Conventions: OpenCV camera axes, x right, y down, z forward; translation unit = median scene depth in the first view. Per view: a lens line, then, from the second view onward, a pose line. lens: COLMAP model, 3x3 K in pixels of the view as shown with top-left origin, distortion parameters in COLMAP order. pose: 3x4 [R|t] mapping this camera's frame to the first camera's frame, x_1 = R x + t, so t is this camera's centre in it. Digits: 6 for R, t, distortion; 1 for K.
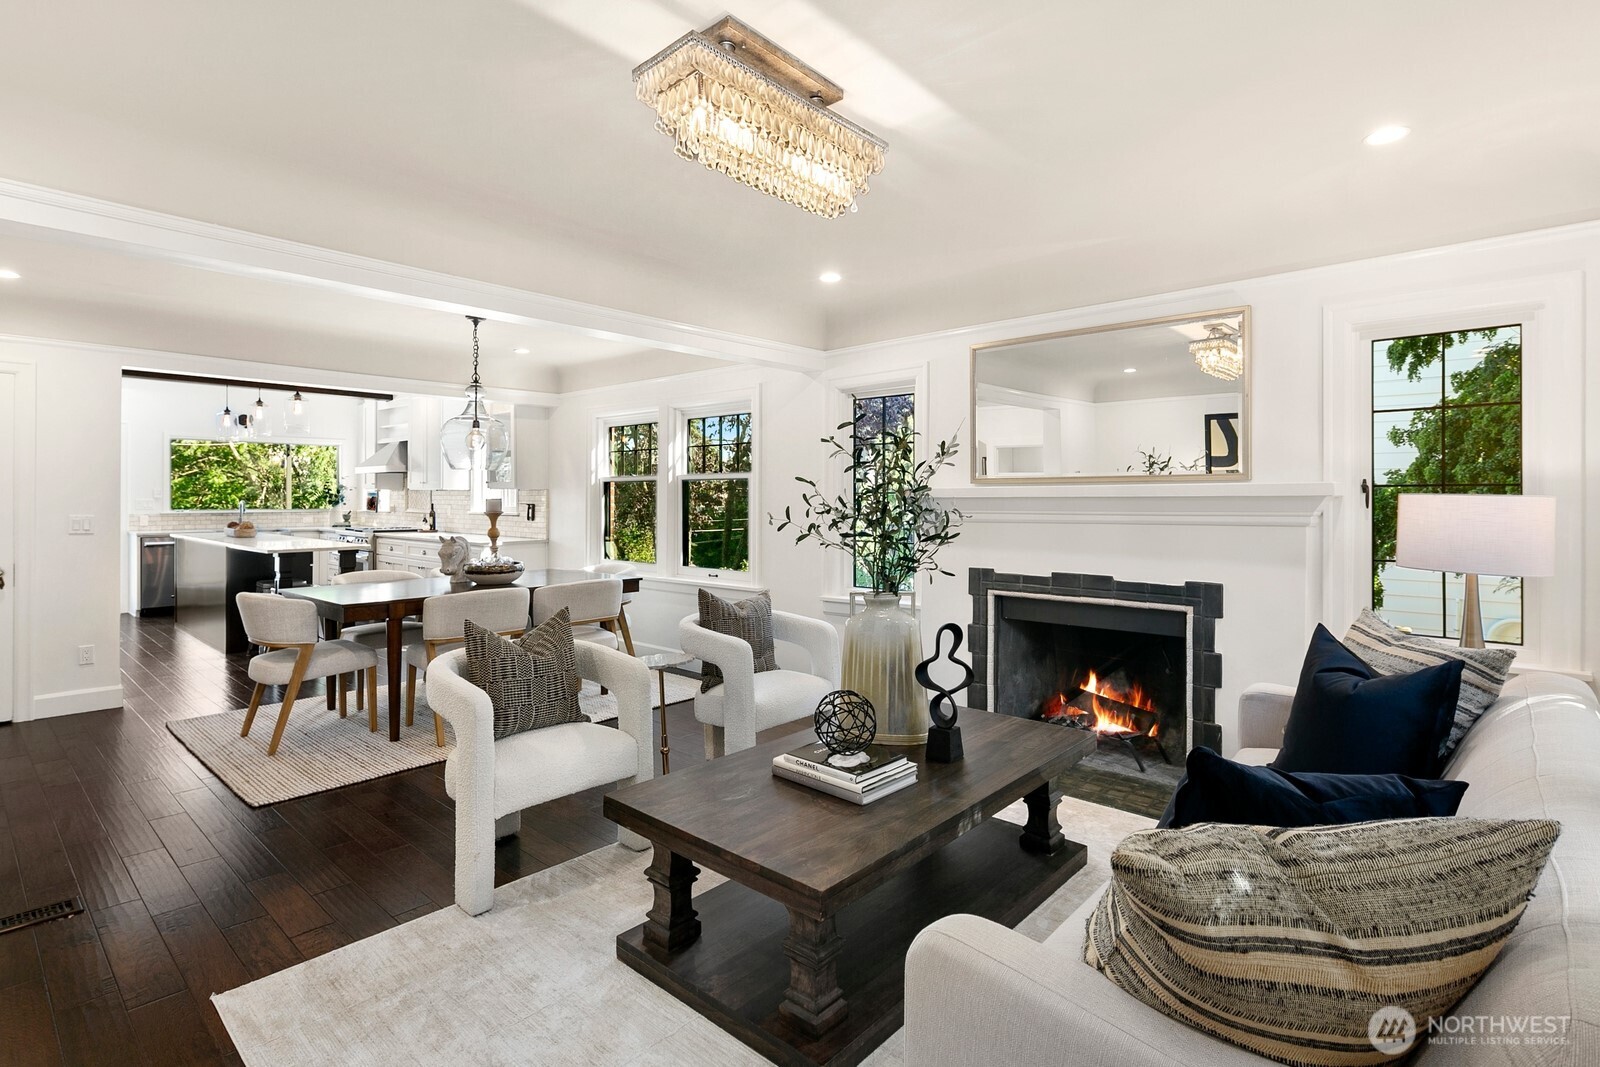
lens RADIAL K [[787.1, 0, 793.3], [0, 787.1, 495.0], [0, 0, 1]] dist [-0.000077, -0.000035]
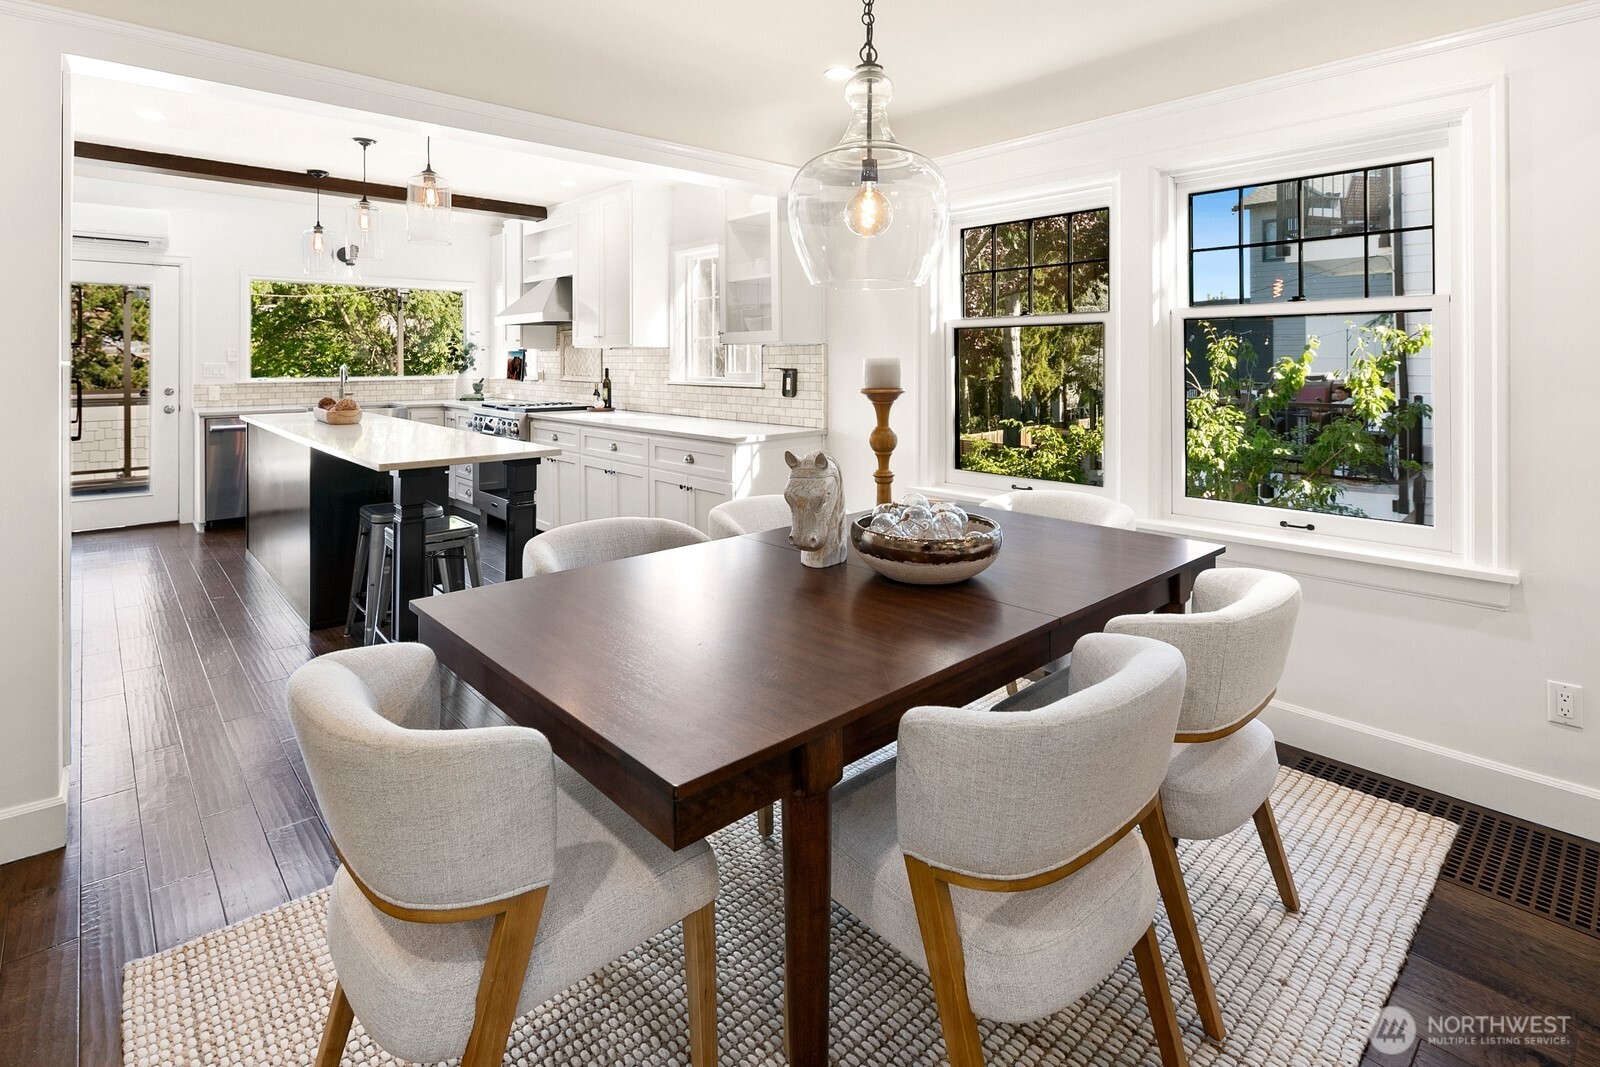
lens RADIAL K [[785.1, 0, 796.8], [0, 785.1, 358.4], [0, 0, 1]] dist [-0.000040, 0.000121]
pose [[0.995401, -0.004171, -0.095700, -0.220156], [0.004281, 0.999990, 0.000941, 0.002213], [0.095695, -0.001346, 0.995410, 0.327355]]
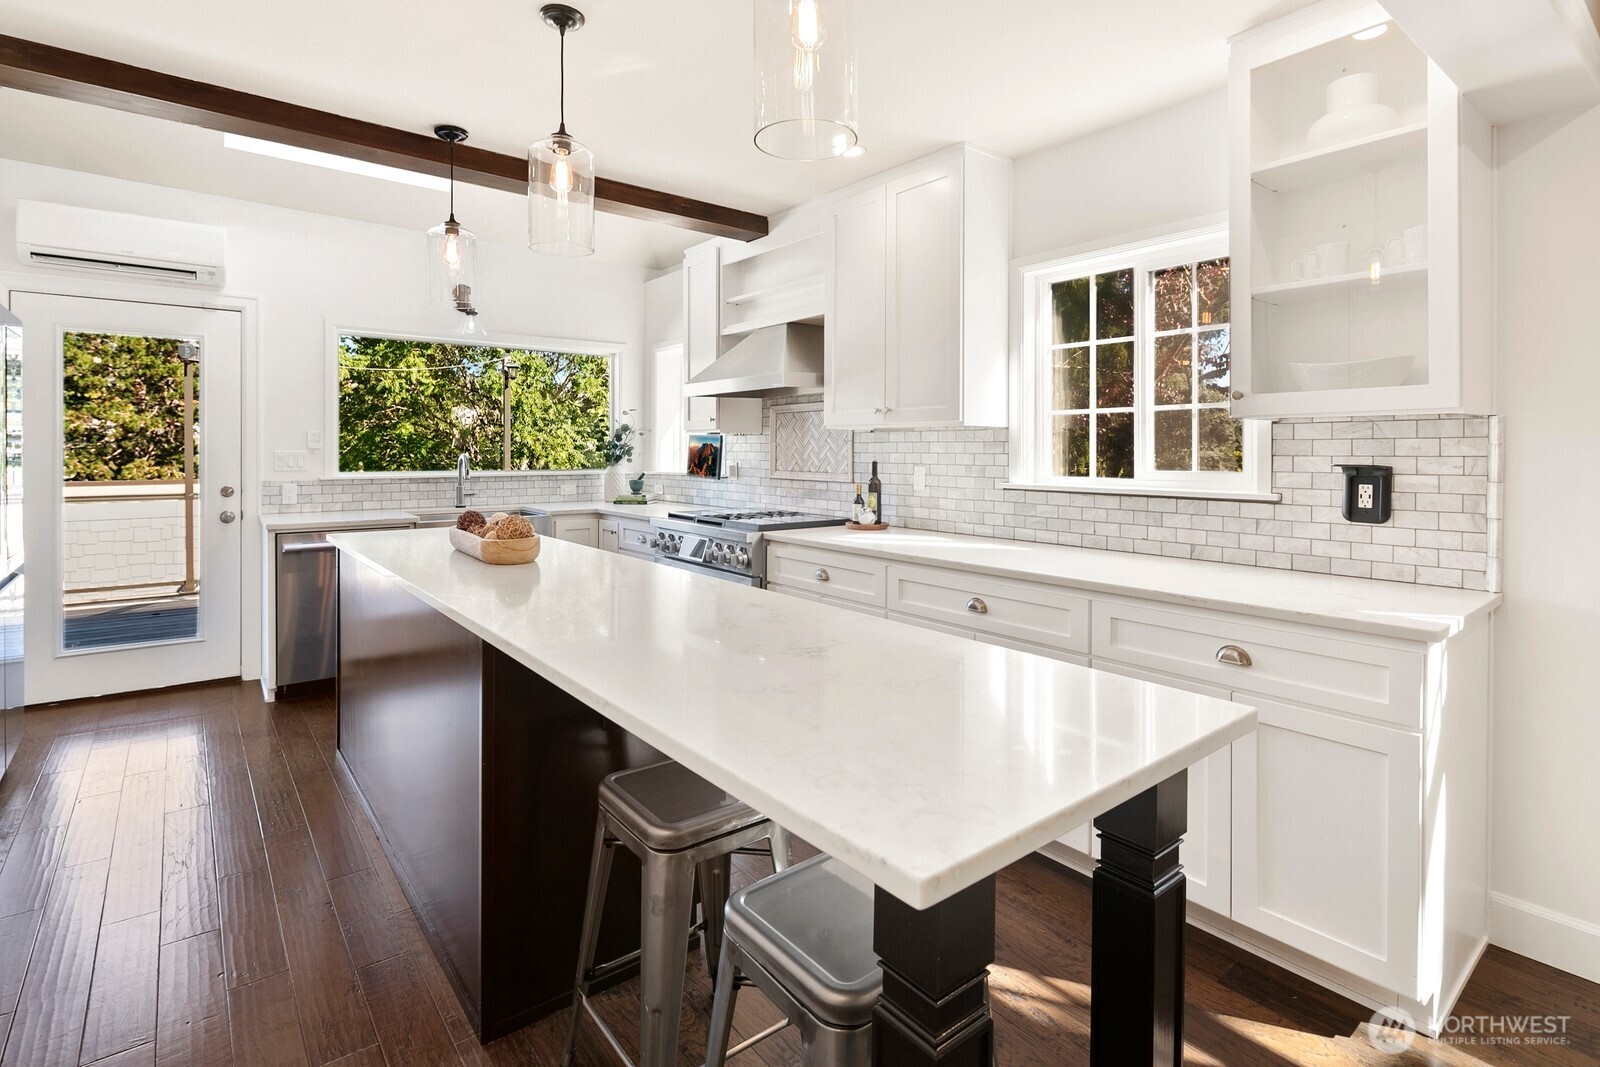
lens RADIAL K [[780.5, 0, 798.1], [0, 780.5, 456.5], [0, 0, 1]] dist [-0.000198, 0.000080]
pose [[0.986908, 0.001512, -0.161280, -0.409912], [0.000271, 0.999939, 0.011033, 0.003152], [0.161287, -0.010932, 0.986847, 0.542104]]
